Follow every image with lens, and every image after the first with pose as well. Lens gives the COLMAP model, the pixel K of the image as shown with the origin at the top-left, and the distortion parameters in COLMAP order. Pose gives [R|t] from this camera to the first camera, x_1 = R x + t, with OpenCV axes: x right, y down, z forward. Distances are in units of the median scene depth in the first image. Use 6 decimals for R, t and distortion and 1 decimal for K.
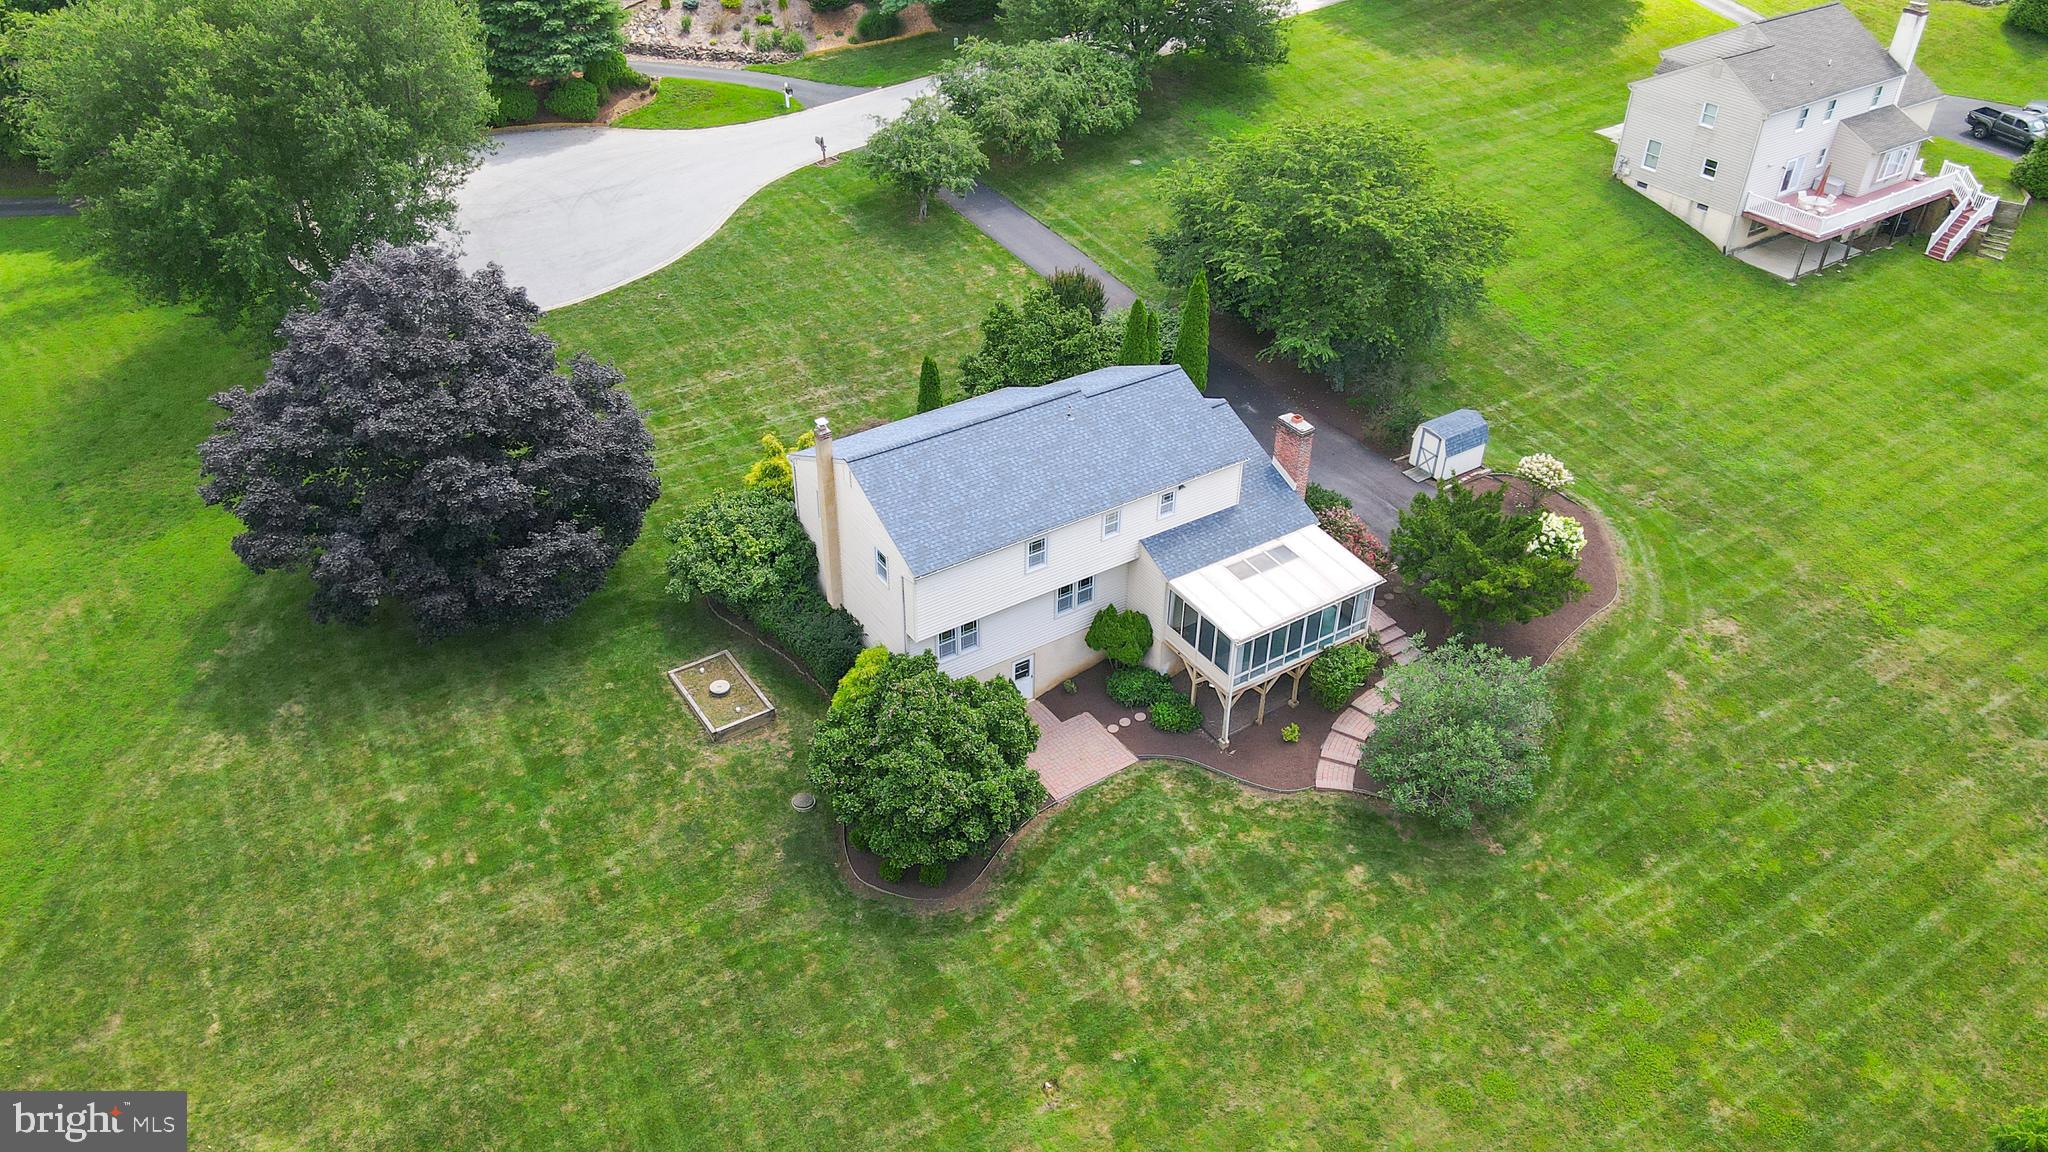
lens RADIAL K [[1448.3, 0, 1024.0], [0, 1448.3, 576.0], [0, 0, 1]] dist [0.003828, 0.005458]
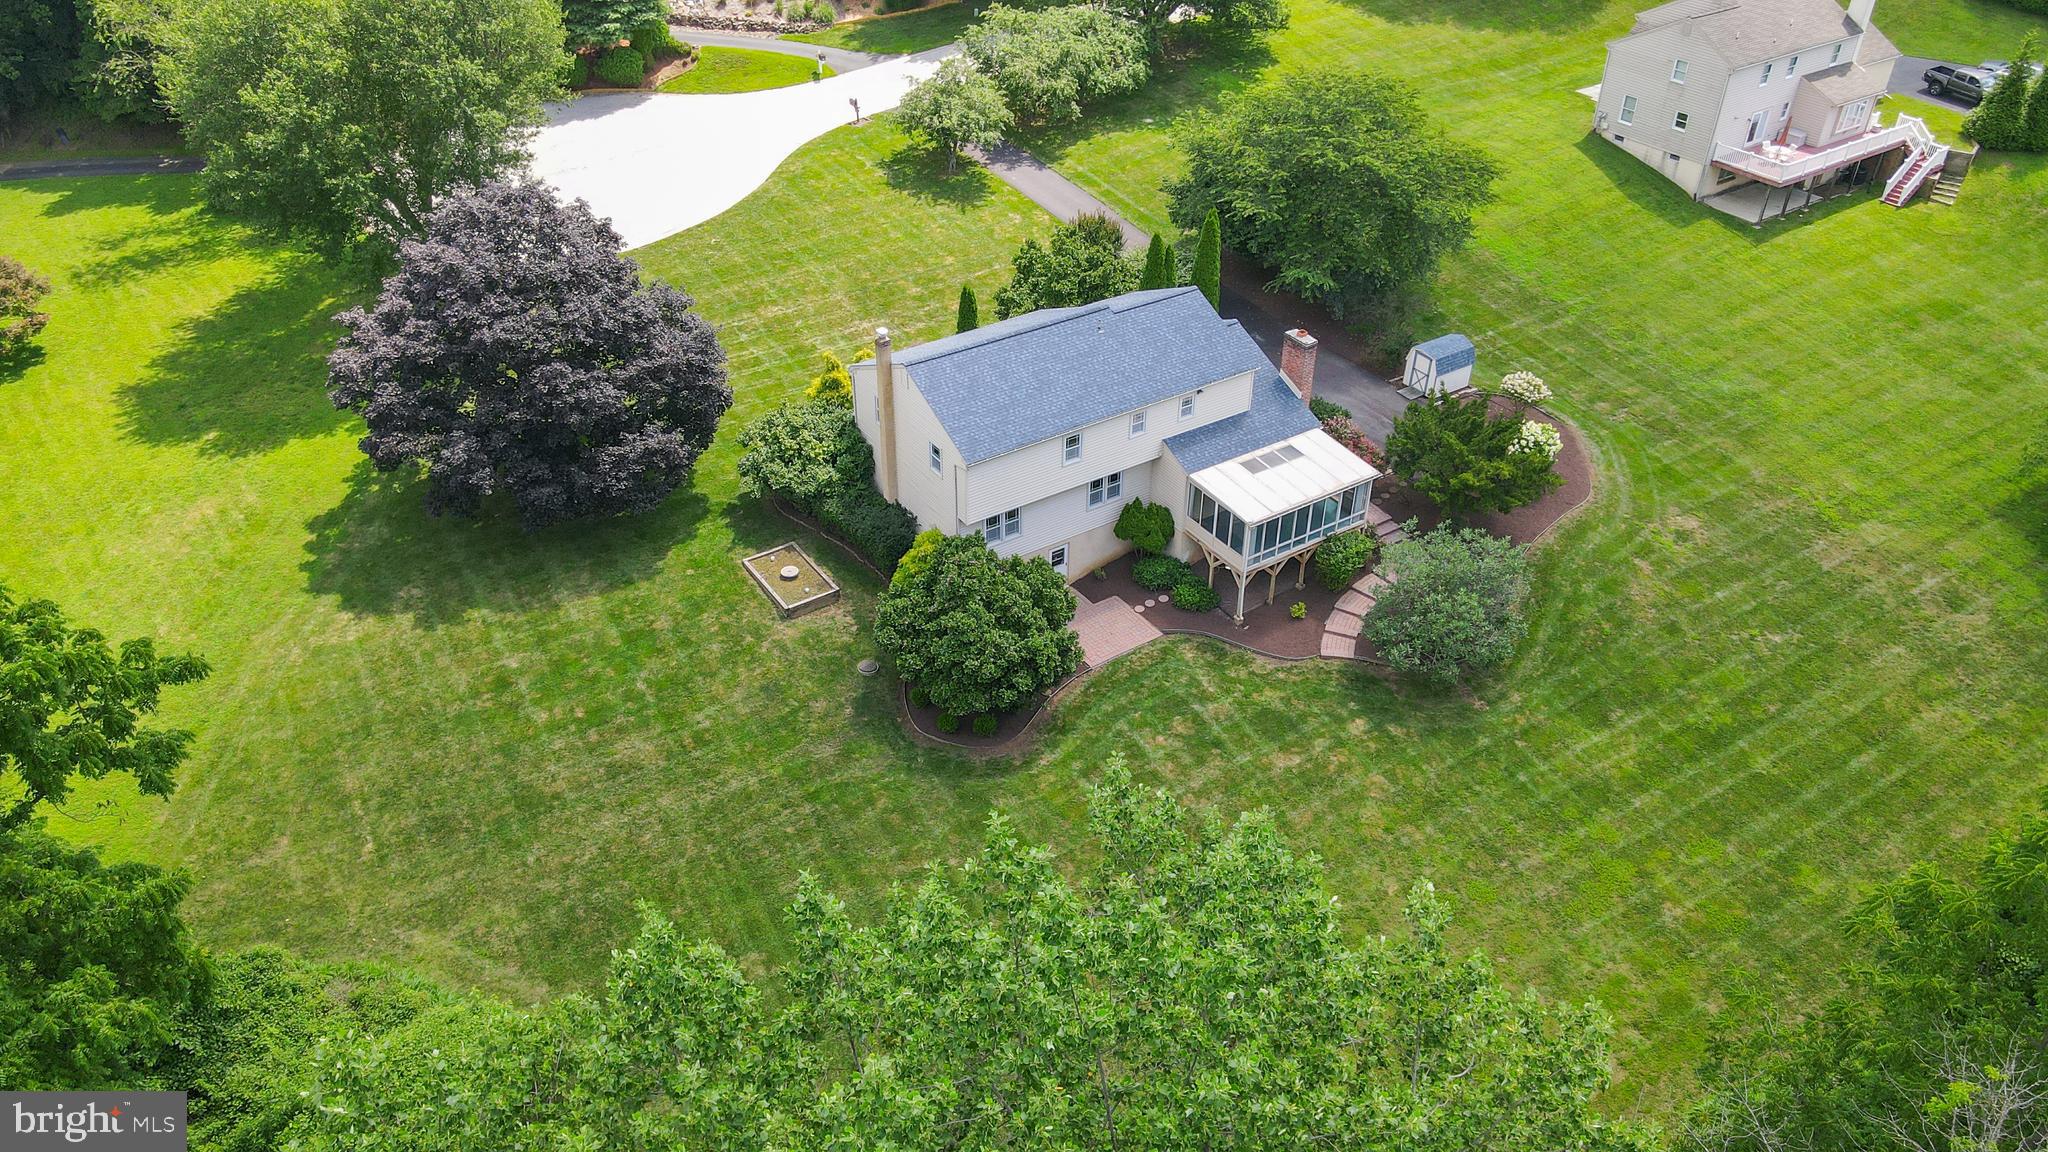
lens RADIAL K [[1444.0, 0, 1024.0], [0, 1444.0, 576.0], [0, 0, 1]] dist [-0.003609, 0.016226]
pose [[0.999984, -0.005695, 0.000450, -0.028360], [0.005692, 0.999960, 0.006942, 0.071954], [-0.000490, -0.006939, 0.999976, -0.117416]]
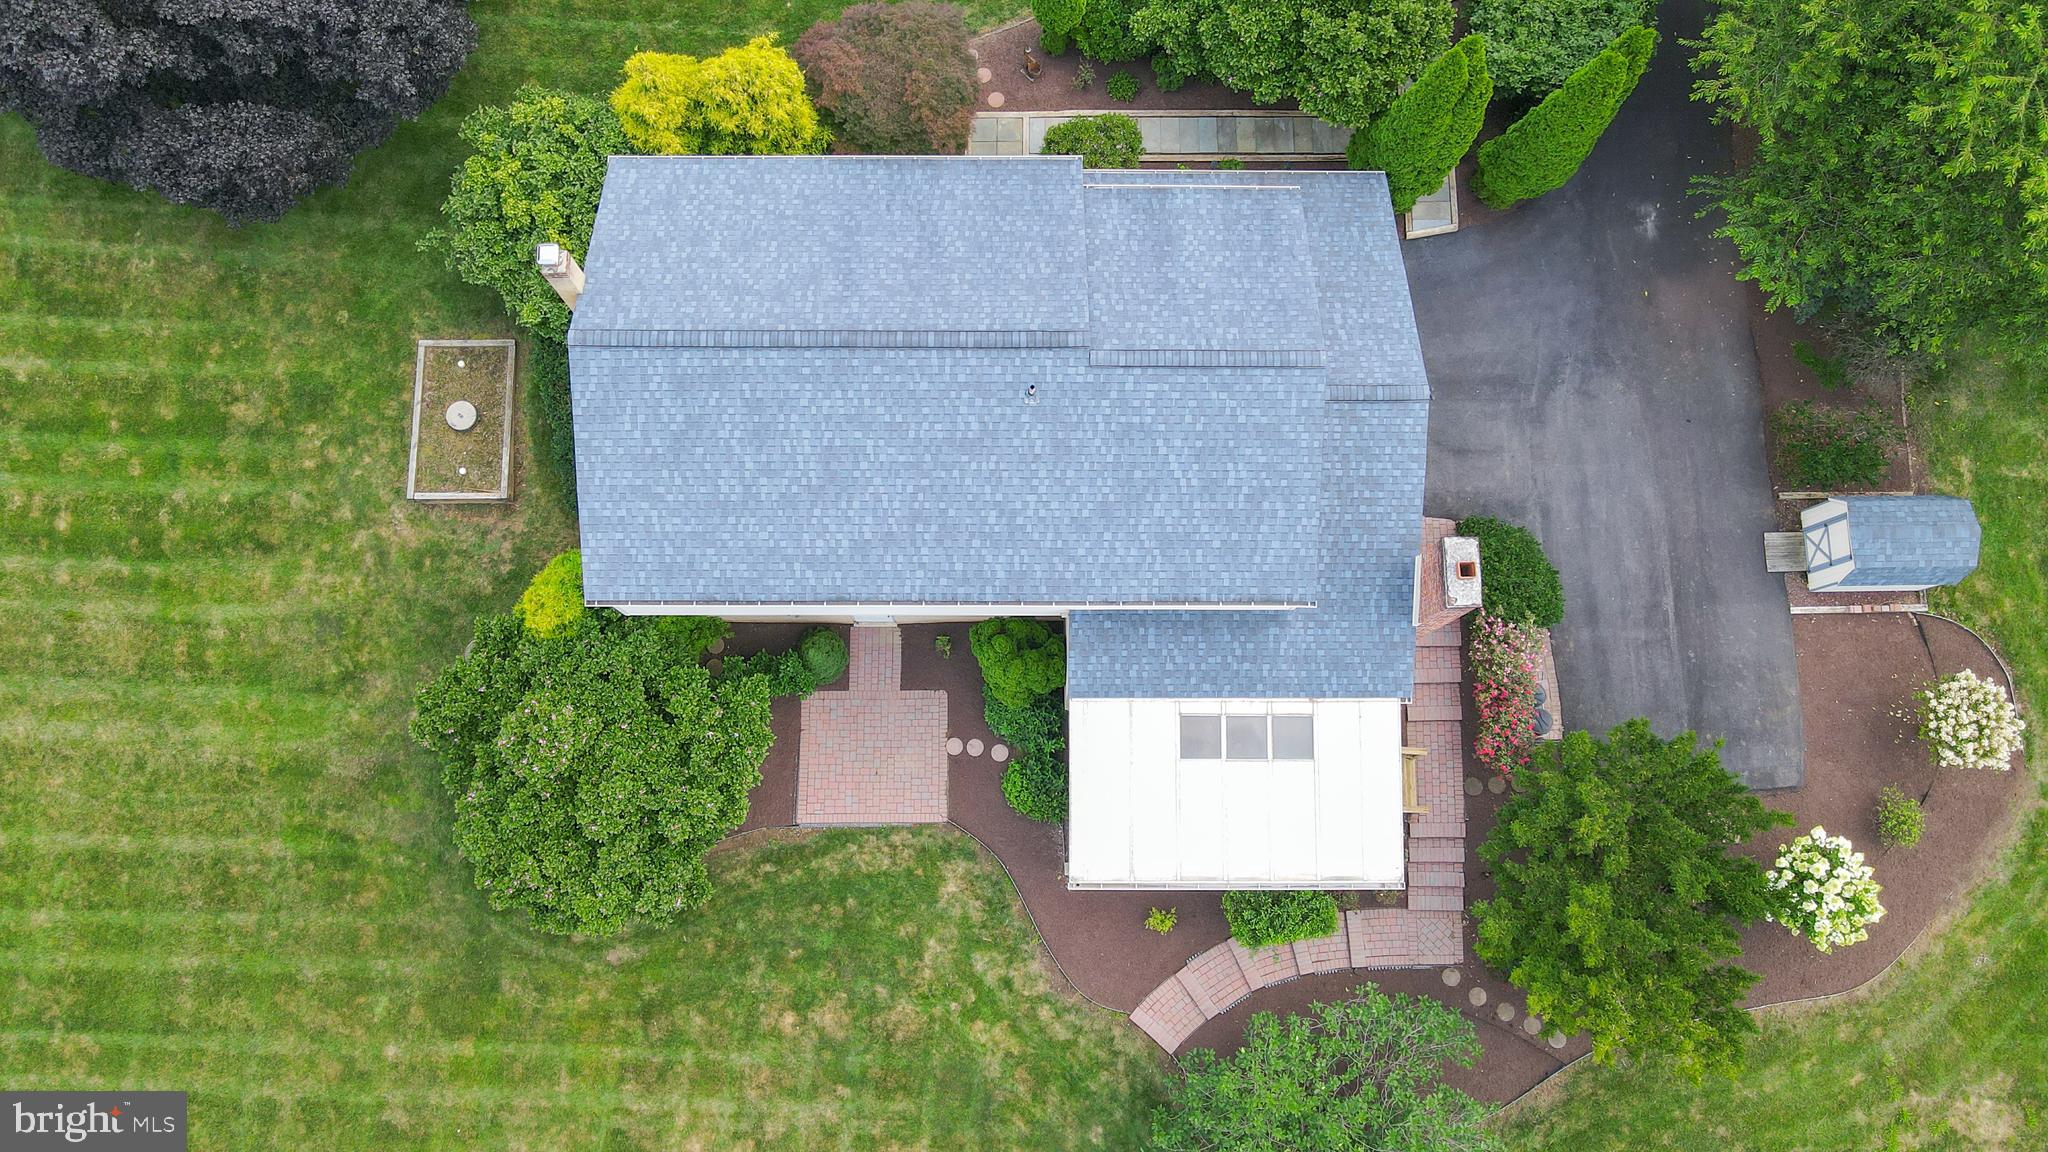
lens RADIAL K [[1426.6, 0, 1024.0], [0, 1426.6, 576.0], [0, 0, 1]] dist [0.027147, 0.001101]
pose [[0.836273, 0.536914, -0.111226, 0.119819], [-0.318899, 0.641279, 0.697900, -0.415570], [0.446039, -0.548165, 0.707506, 0.596541]]
